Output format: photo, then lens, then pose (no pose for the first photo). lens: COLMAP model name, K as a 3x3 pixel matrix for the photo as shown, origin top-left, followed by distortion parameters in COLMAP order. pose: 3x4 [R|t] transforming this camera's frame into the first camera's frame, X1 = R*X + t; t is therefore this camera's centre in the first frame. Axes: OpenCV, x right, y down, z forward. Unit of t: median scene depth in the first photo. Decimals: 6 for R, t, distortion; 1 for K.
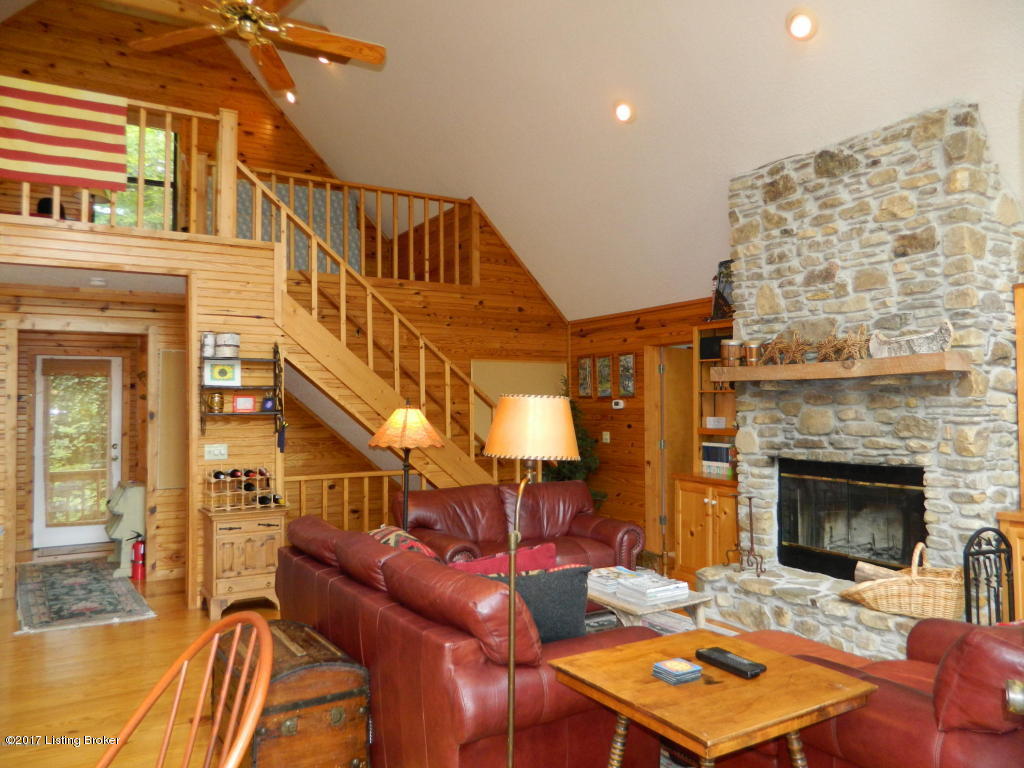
lens RADIAL K [[773.0, 0, 512.0], [0, 773.0, 384.0], [0, 0, 1]] dist [0.001151, -0.000669]
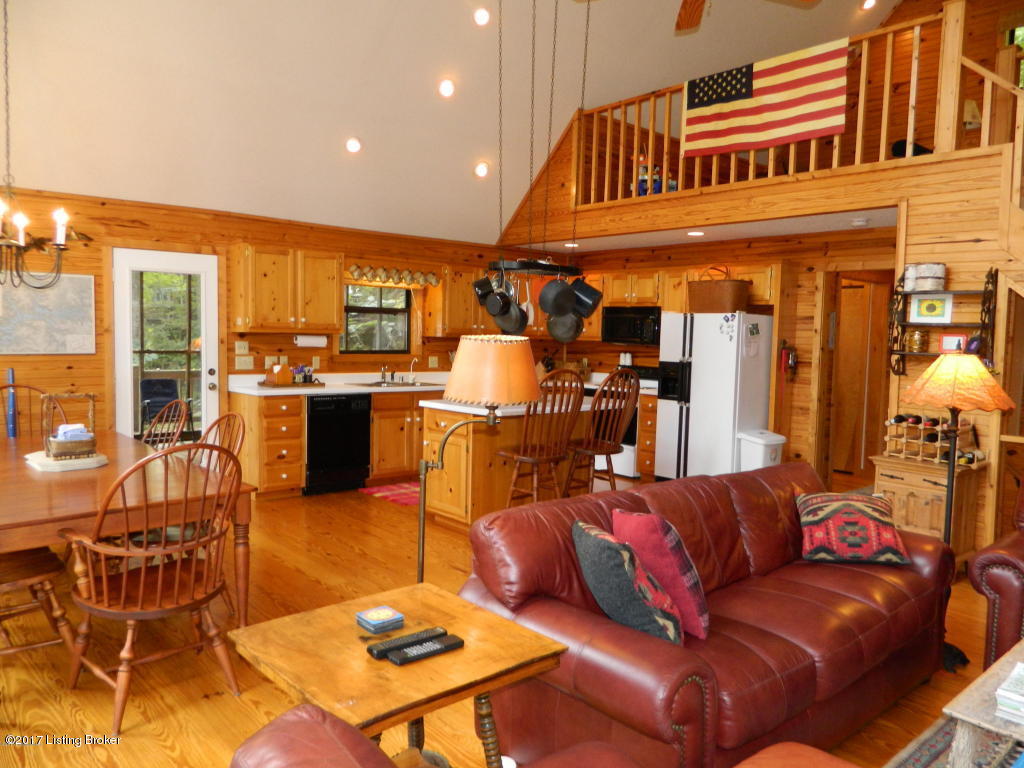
lens RADIAL K [[773.0, 0, 512.0], [0, 773.0, 384.0], [0, 0, 1]] dist [0.001151, -0.000669]
pose [[0.161623, 0.085418, -0.983149, 0.434613], [0.000353, 0.996242, 0.086614, -0.004688], [0.986852, -0.014346, 0.160986, 0.371084]]
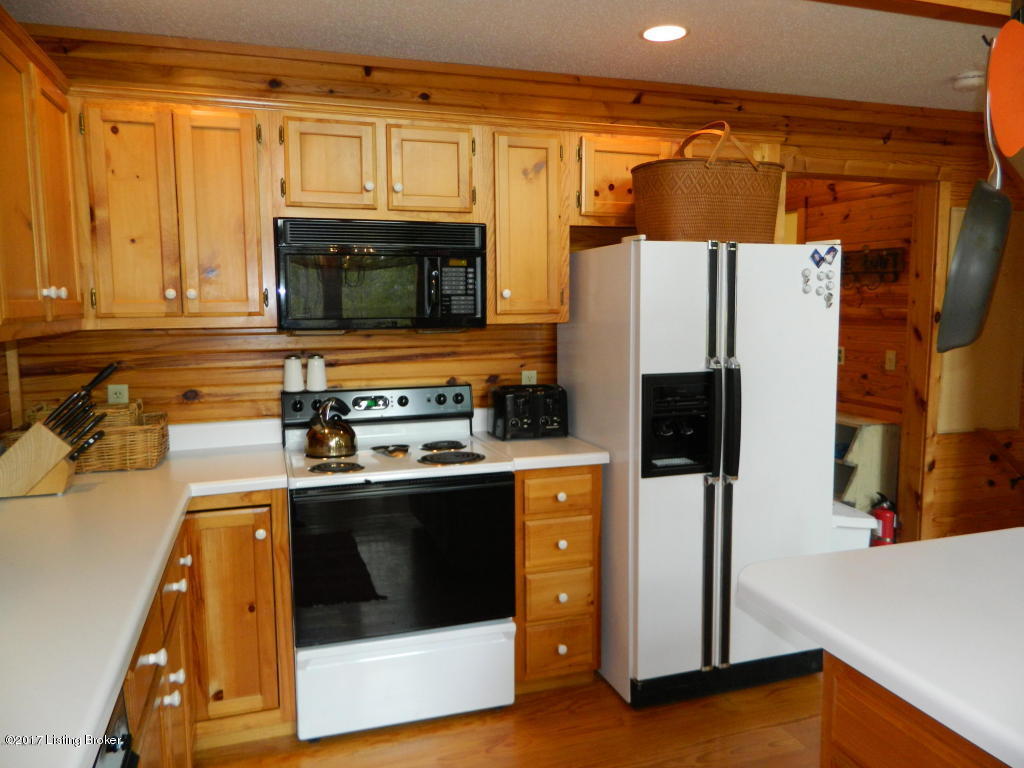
lens RADIAL K [[740.7, 0, 511.3], [0, 740.7, 362.4], [0, 0, 1]] dist [0.001576, 0.000173]
pose [[0.972148, 0.032661, -0.232081, -0.736428], [-0.003568, 0.992189, 0.124689, 0.006095], [0.234341, -0.120388, 0.964671, 0.382427]]
